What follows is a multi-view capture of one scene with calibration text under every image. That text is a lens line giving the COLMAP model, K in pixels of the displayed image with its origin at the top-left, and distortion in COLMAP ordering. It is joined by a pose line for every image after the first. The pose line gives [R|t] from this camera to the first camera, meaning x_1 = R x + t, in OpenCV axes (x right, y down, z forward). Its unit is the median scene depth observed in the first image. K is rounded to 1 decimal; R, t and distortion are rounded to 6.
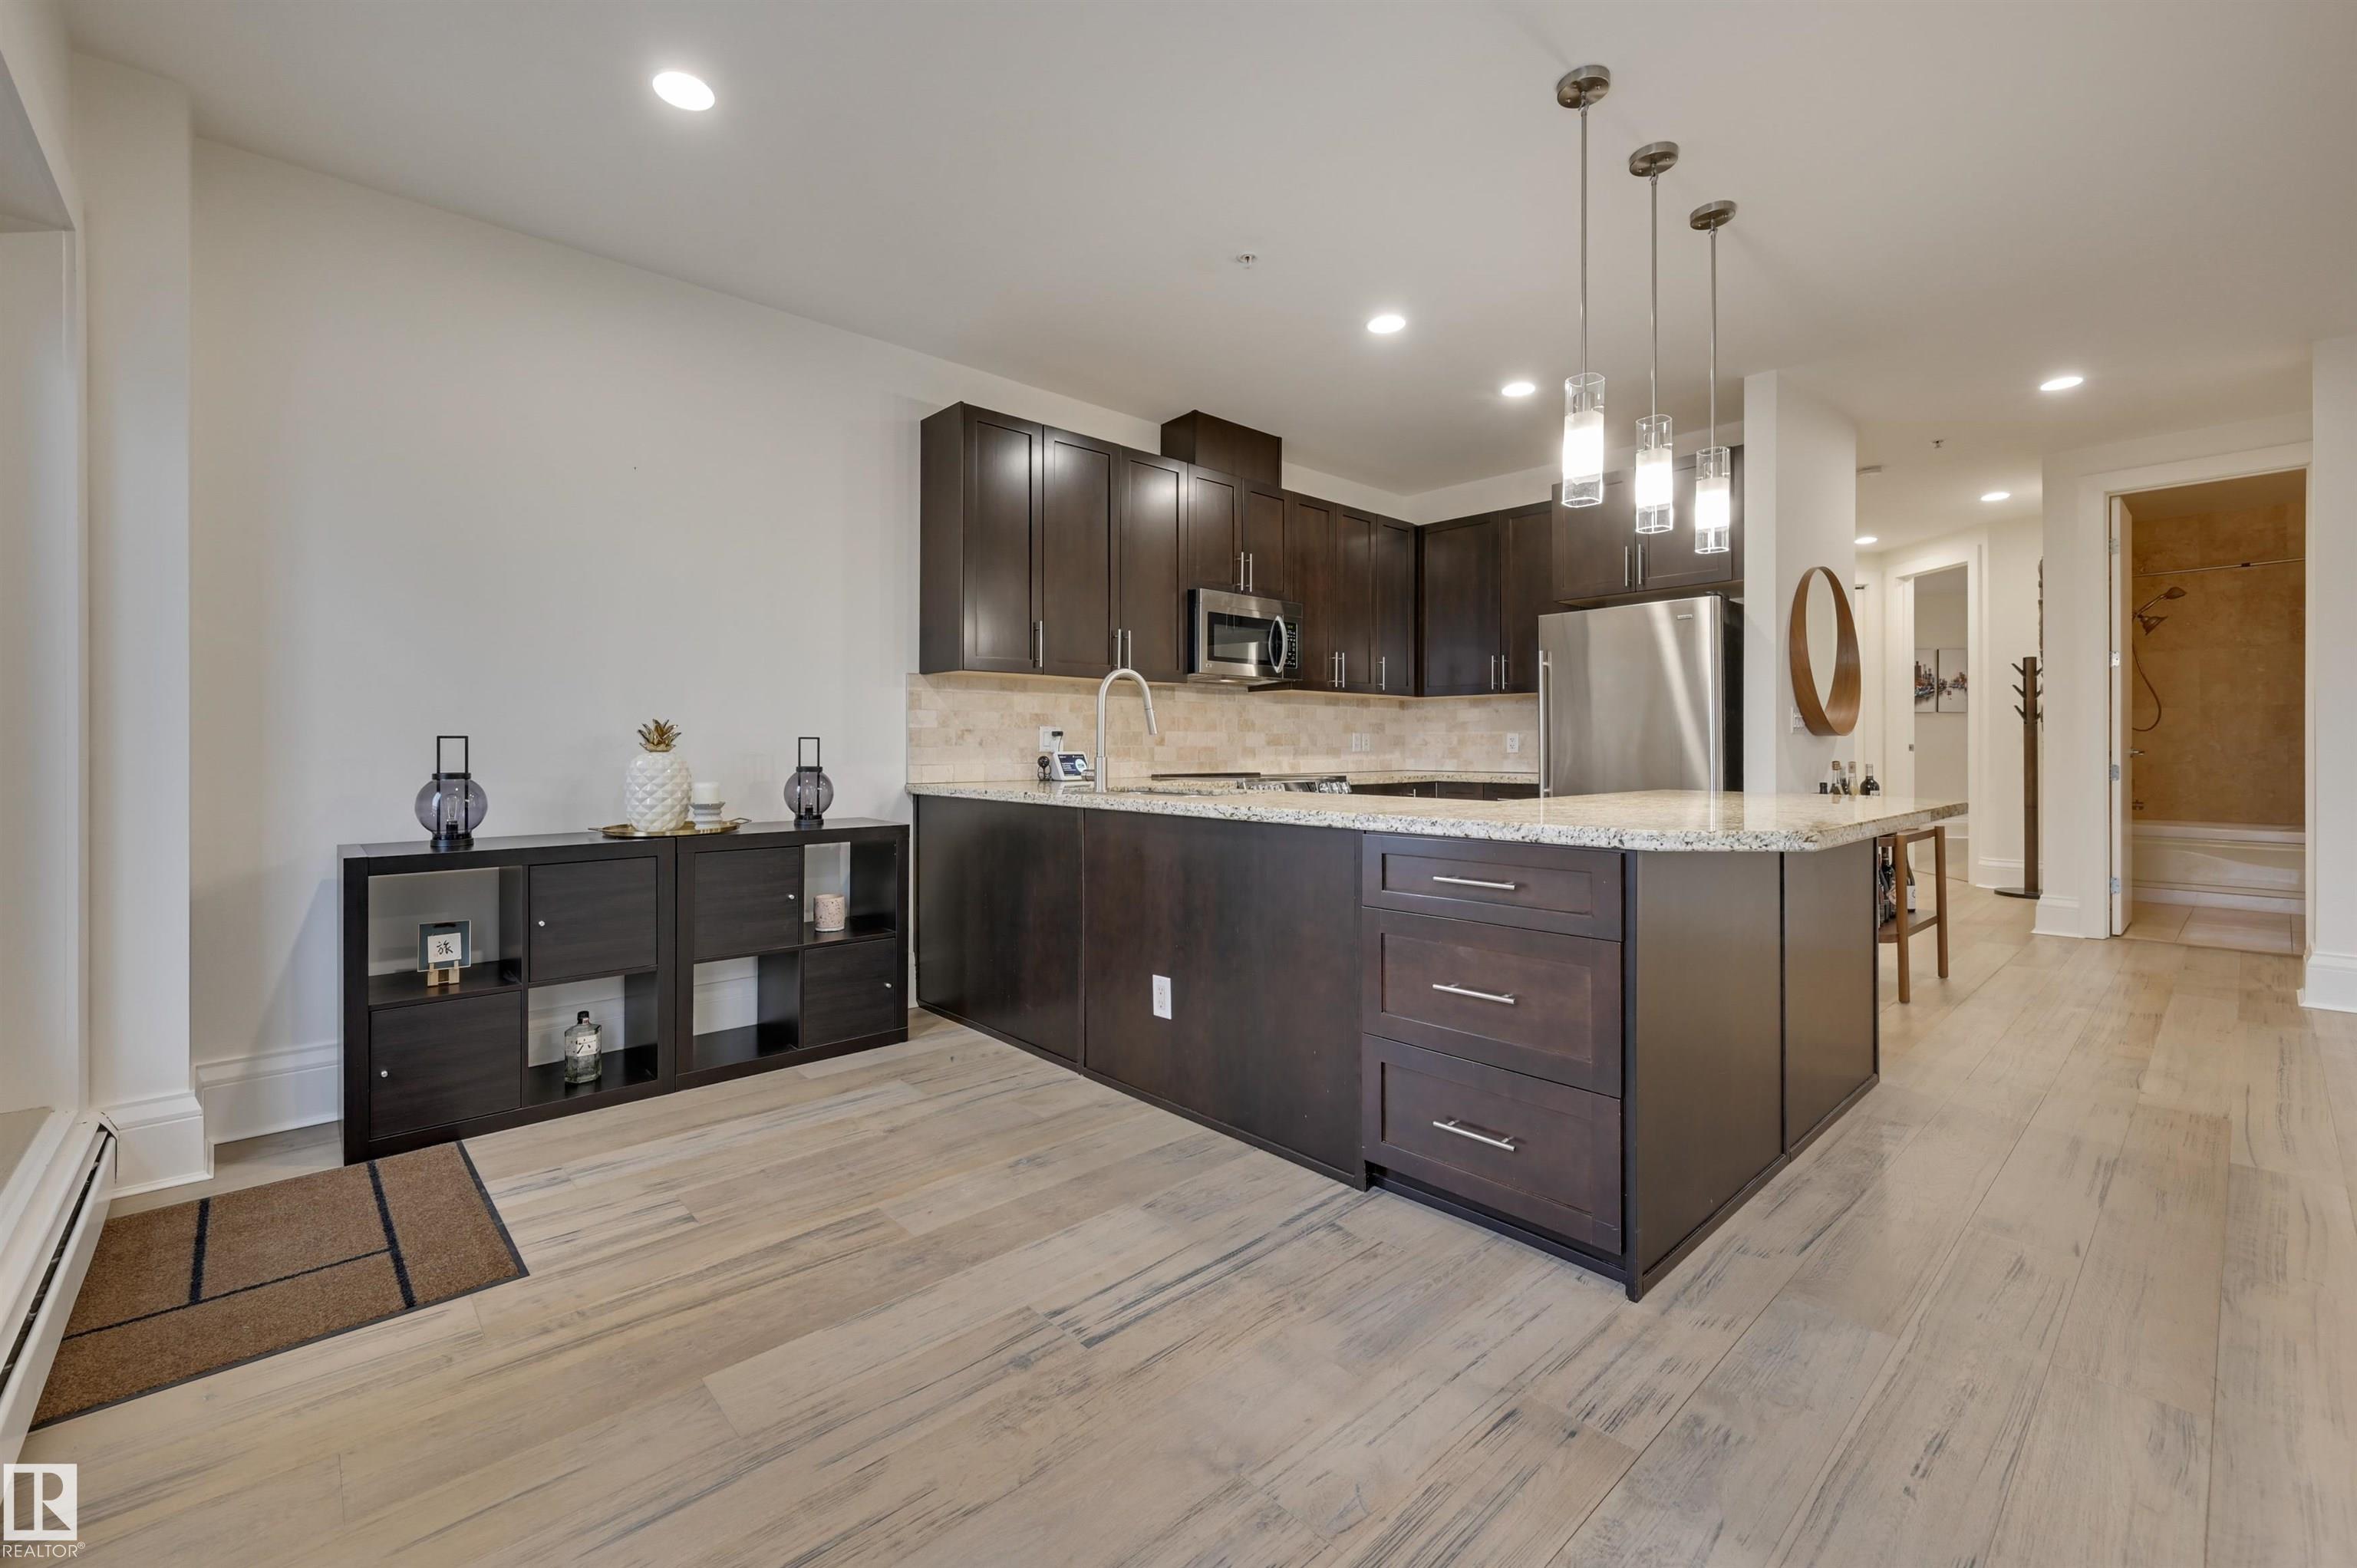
lens RADIAL K [[986.9, 0, 1145.8], [0, 986.9, 735.4], [0, 0, 1]] dist [-0.003533, 0.001772]
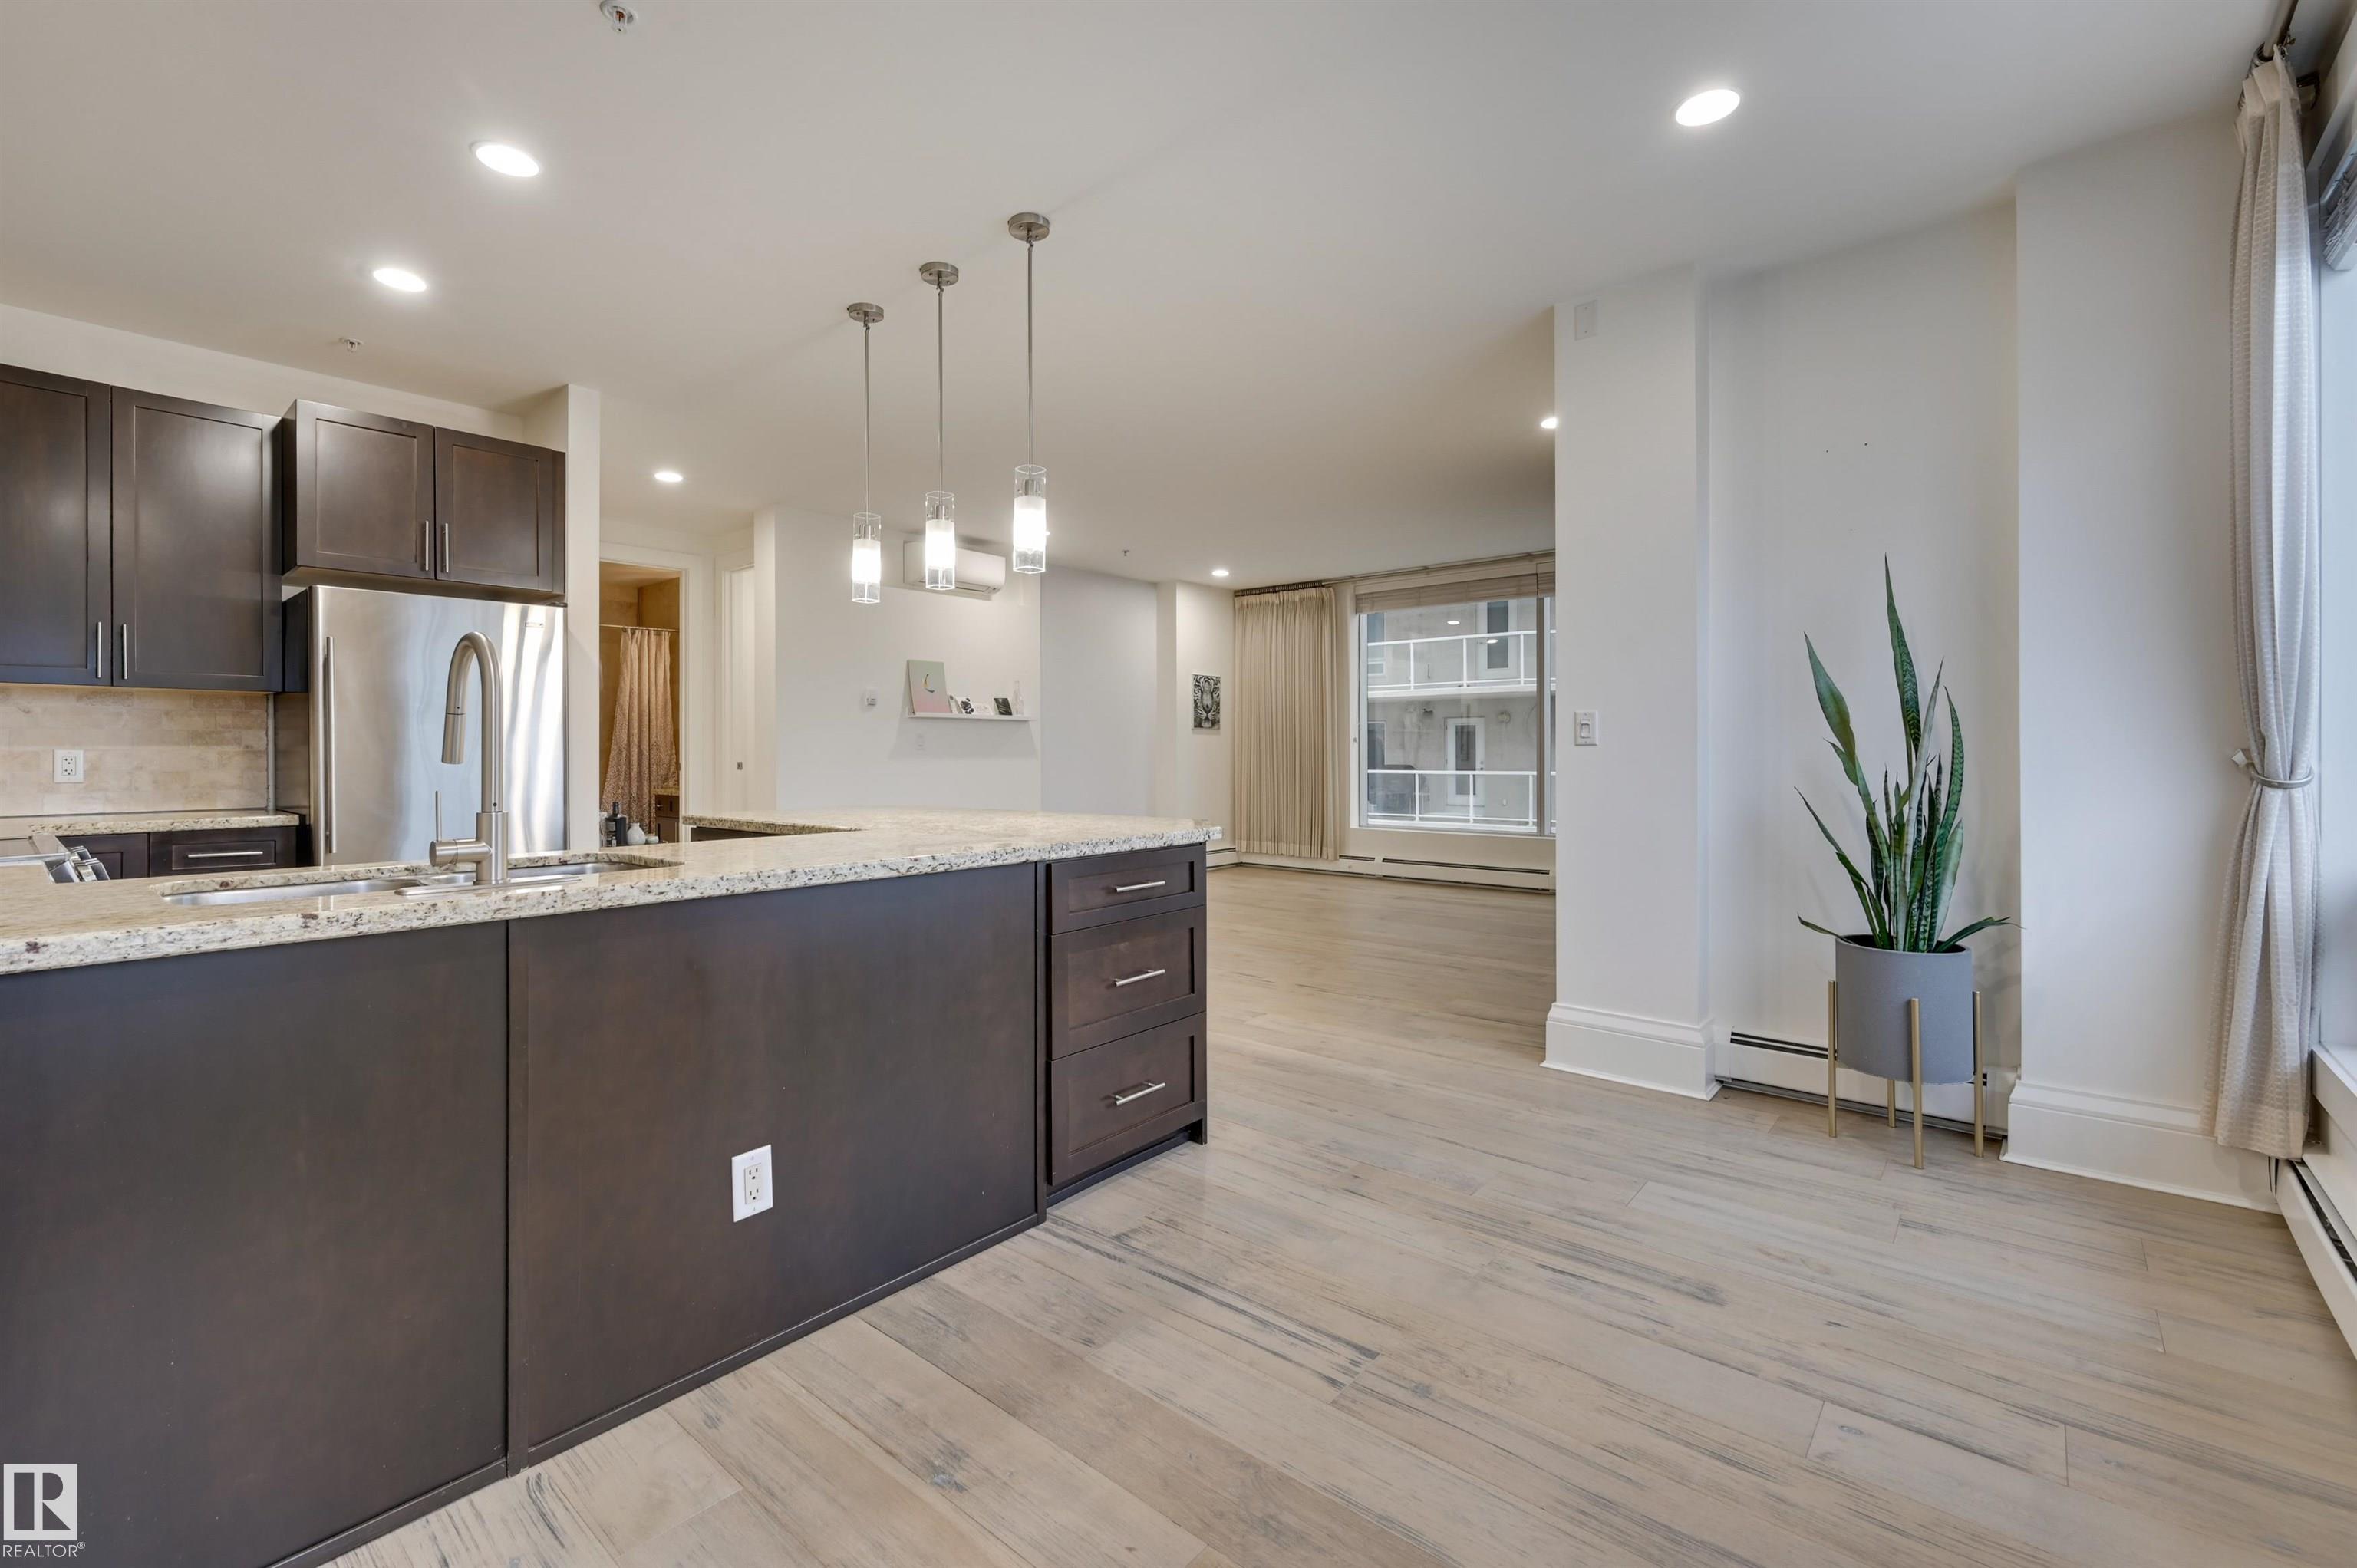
lens RADIAL K [[1026.2, 0, 1163.2], [0, 1026.2, 747.1], [0, 0, 1]] dist [-0.004827, 0.001426]
pose [[-0.139150, 0.003335, 0.990266, -0.609917], [-0.007983, 0.999958, -0.004489, -0.009587], [-0.990239, -0.008530, -0.139118, 0.762421]]
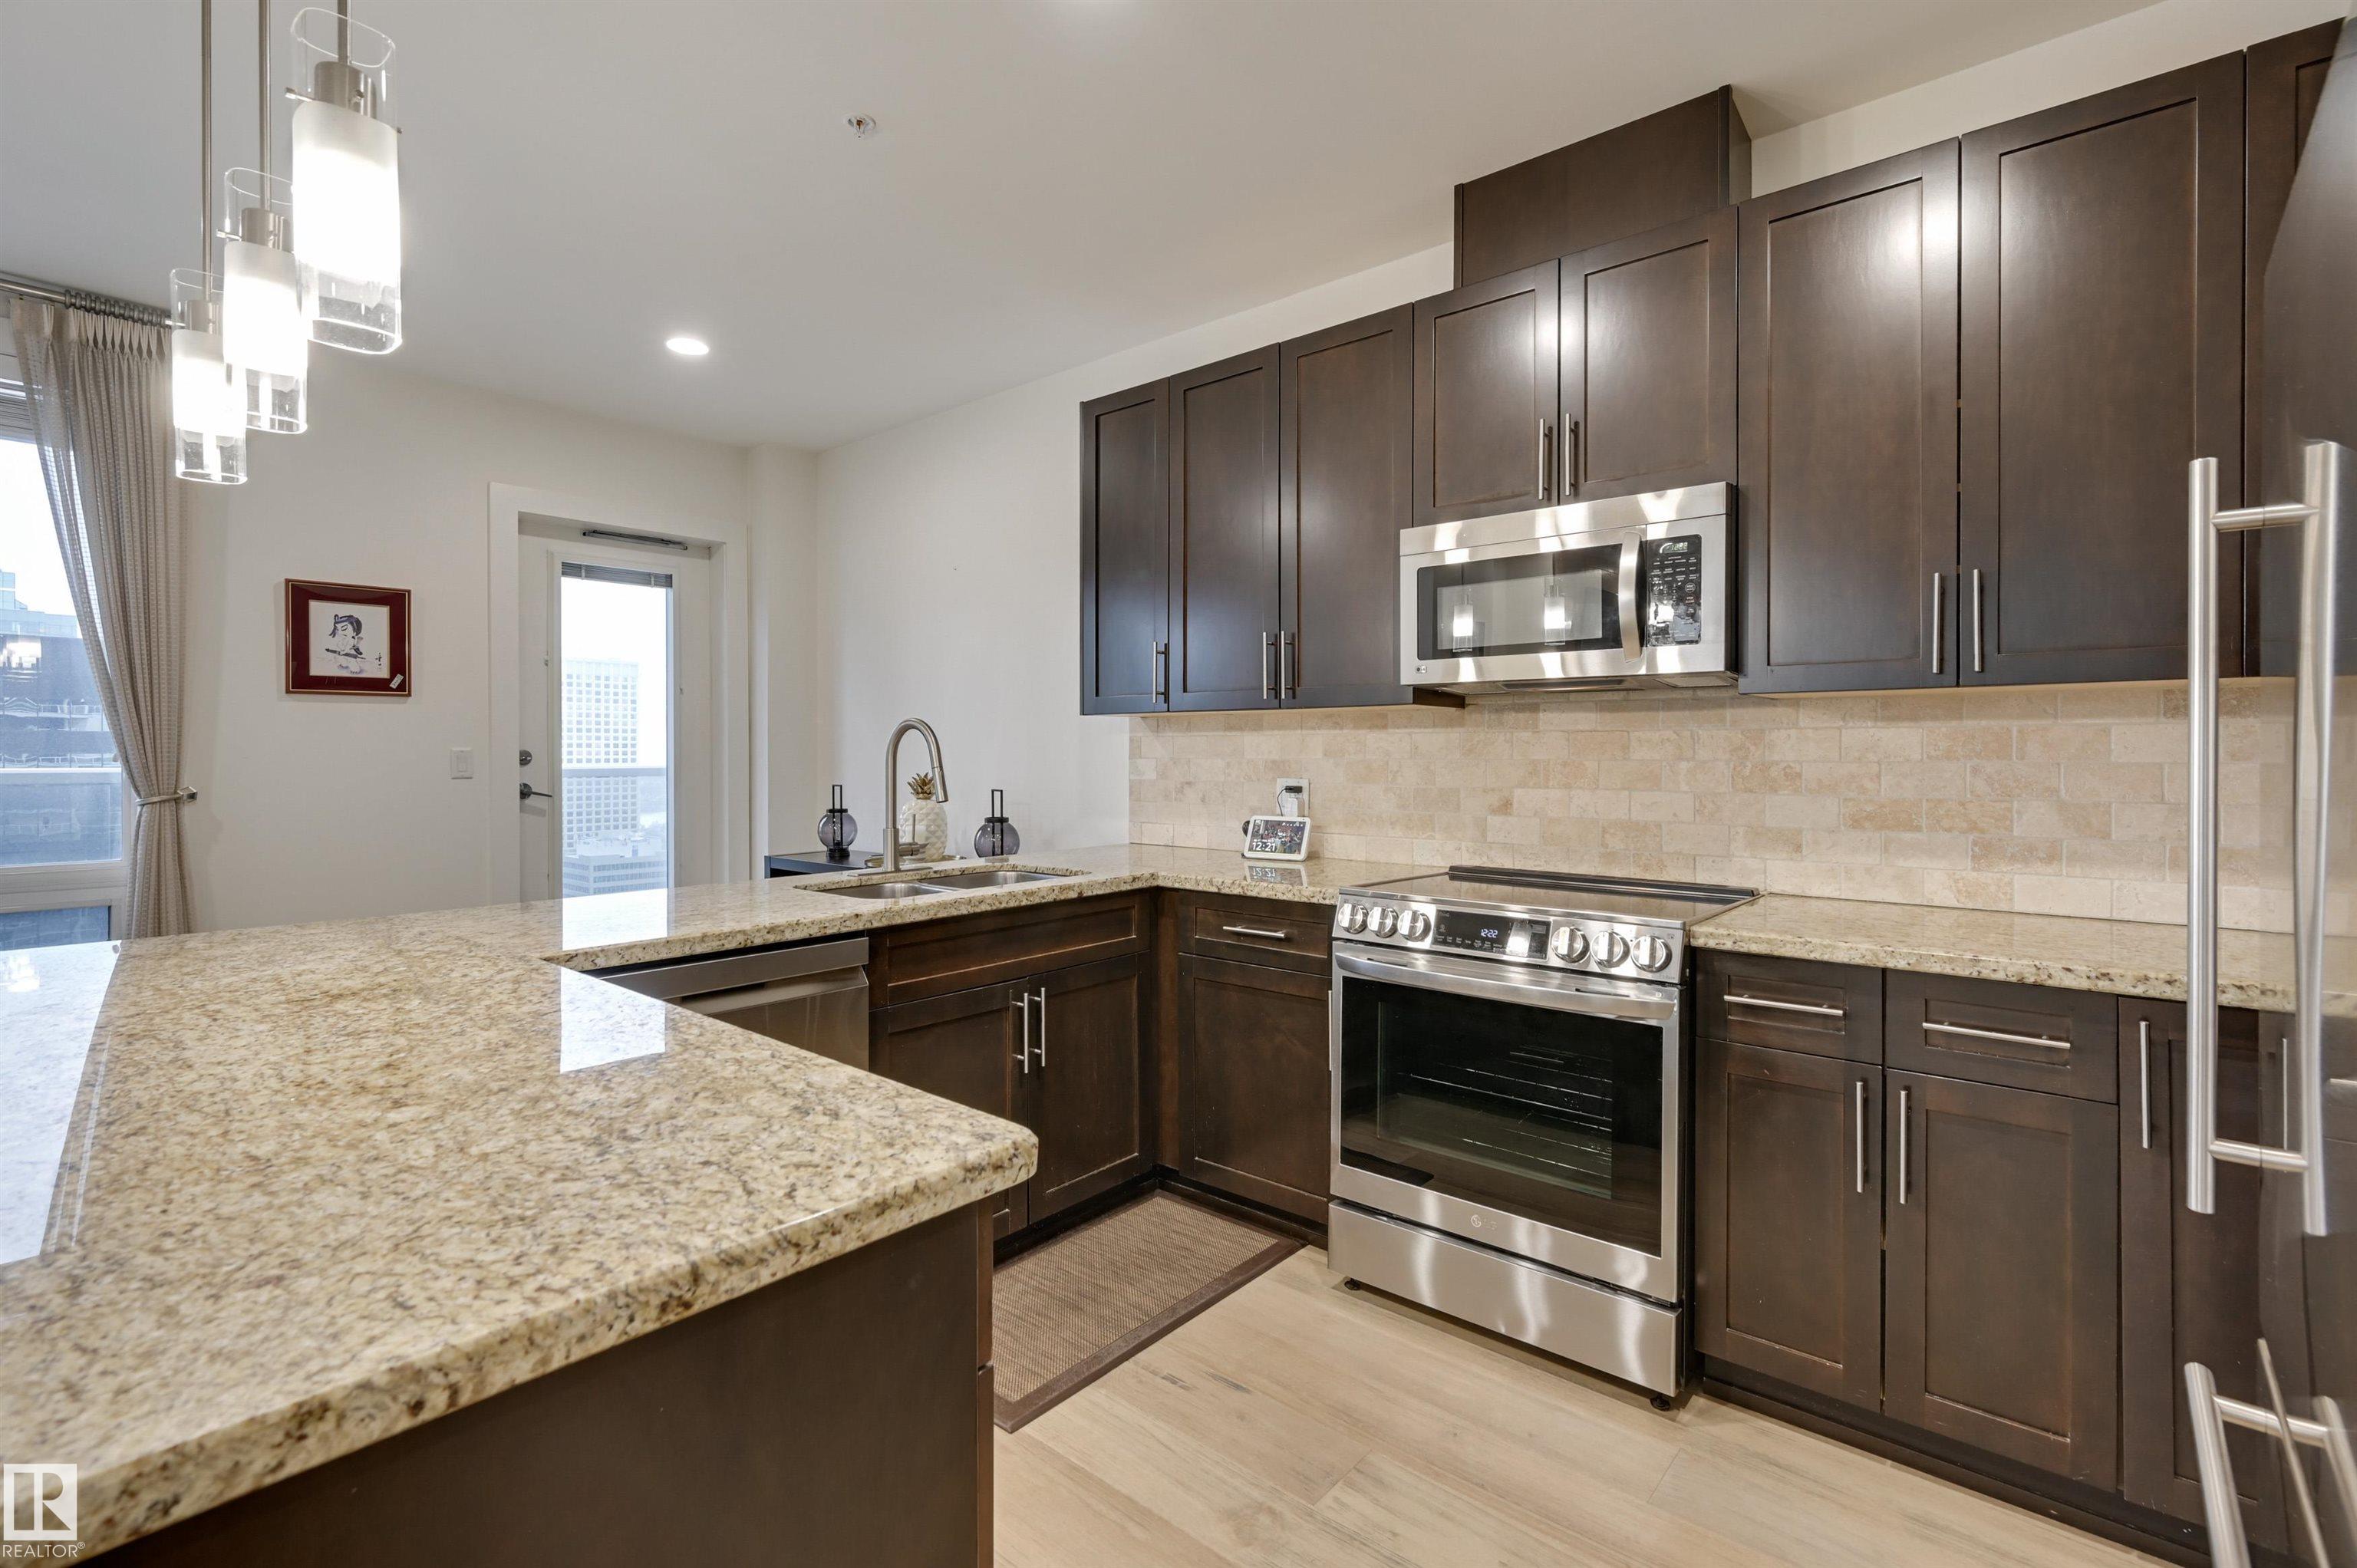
lens RADIAL K [[1065.4, 0, 1155.7], [0, 1065.4, 760.0], [0, 0, 1]] dist [0.002653, -0.001883]
pose [[0.125794, 0.007511, -0.992028, 0.894683], [0.009439, 0.999917, 0.008768, -0.041559], [0.992012, -0.010467, 0.125712, 1.138870]]
